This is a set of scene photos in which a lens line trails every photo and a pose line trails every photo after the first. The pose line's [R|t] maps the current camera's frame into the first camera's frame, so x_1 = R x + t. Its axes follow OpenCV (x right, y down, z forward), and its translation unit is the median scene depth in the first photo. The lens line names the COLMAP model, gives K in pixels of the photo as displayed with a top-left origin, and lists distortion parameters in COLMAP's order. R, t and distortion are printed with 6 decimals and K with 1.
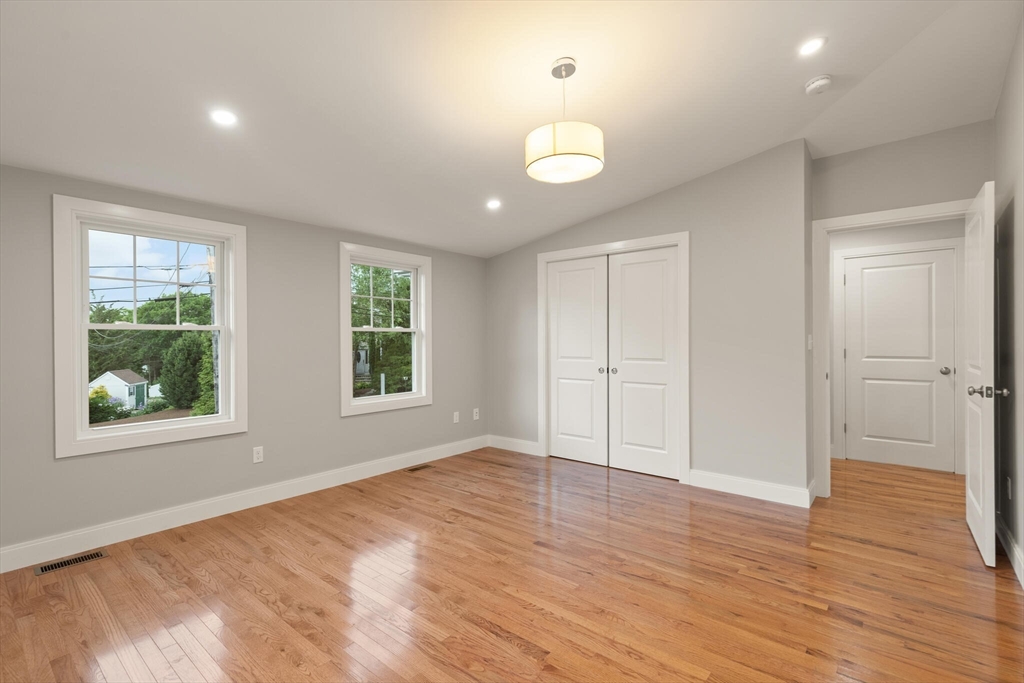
lens RADIAL K [[470.0, 0, 513.0], [0, 470.0, 339.3], [0, 0, 1]] dist [0.011614, -0.004080]
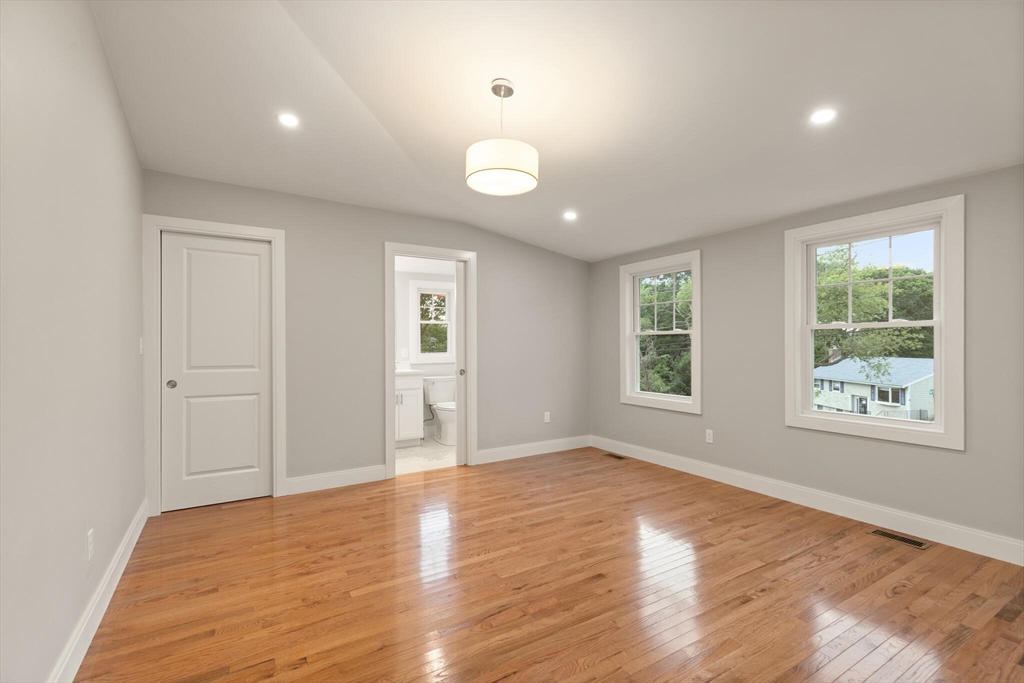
lens RADIAL K [[470.0, 0, 511.1], [0, 470.0, 344.6], [0, 0, 1]] dist [0.011614, -0.004080]
pose [[-0.317961, 0.011040, -0.948039, 0.741597], [0.007090, 0.999932, 0.009267, 0.000034], [0.948077, -0.003775, -0.318018, 0.904823]]
